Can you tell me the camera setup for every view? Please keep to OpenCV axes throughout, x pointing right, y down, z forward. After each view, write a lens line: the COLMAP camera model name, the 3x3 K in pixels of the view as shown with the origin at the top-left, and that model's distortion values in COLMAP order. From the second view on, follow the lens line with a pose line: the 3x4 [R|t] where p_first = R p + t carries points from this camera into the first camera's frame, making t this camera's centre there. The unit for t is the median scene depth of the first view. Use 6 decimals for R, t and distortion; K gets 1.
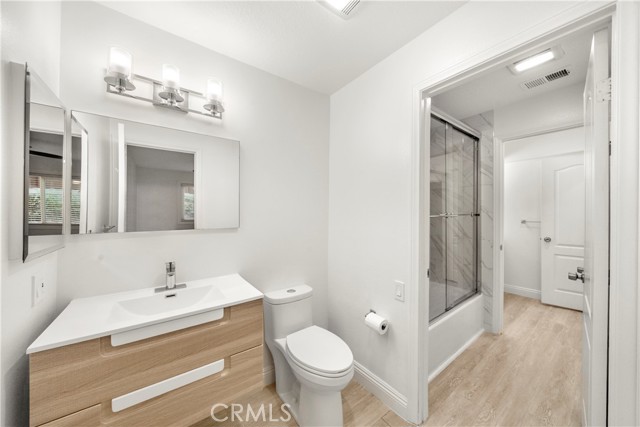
lens RADIAL K [[221.6, 0, 318.3], [0, 221.6, 210.6], [0, 0, 1]] dist [-0.008778, 0.000555]
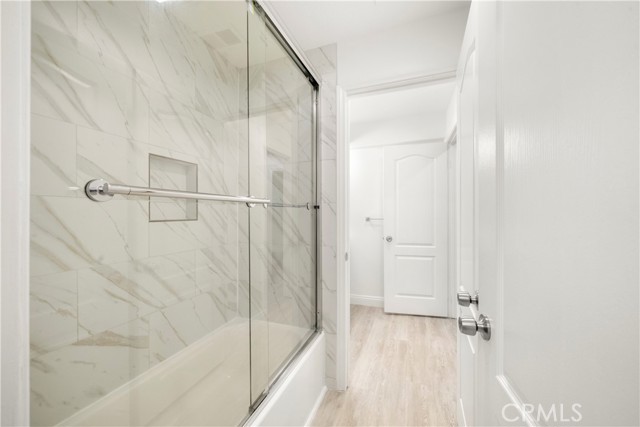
lens RADIAL K [[232.0, 0, 321.8], [0, 232.0, 214.6], [0, 0, 1]] dist [-0.001694, -0.000105]
pose [[0.838870, -0.003289, 0.544322, 0.366595], [0.002949, 0.999995, 0.001497, 0.038954], [-0.544324, 0.000350, 0.838875, 0.429390]]
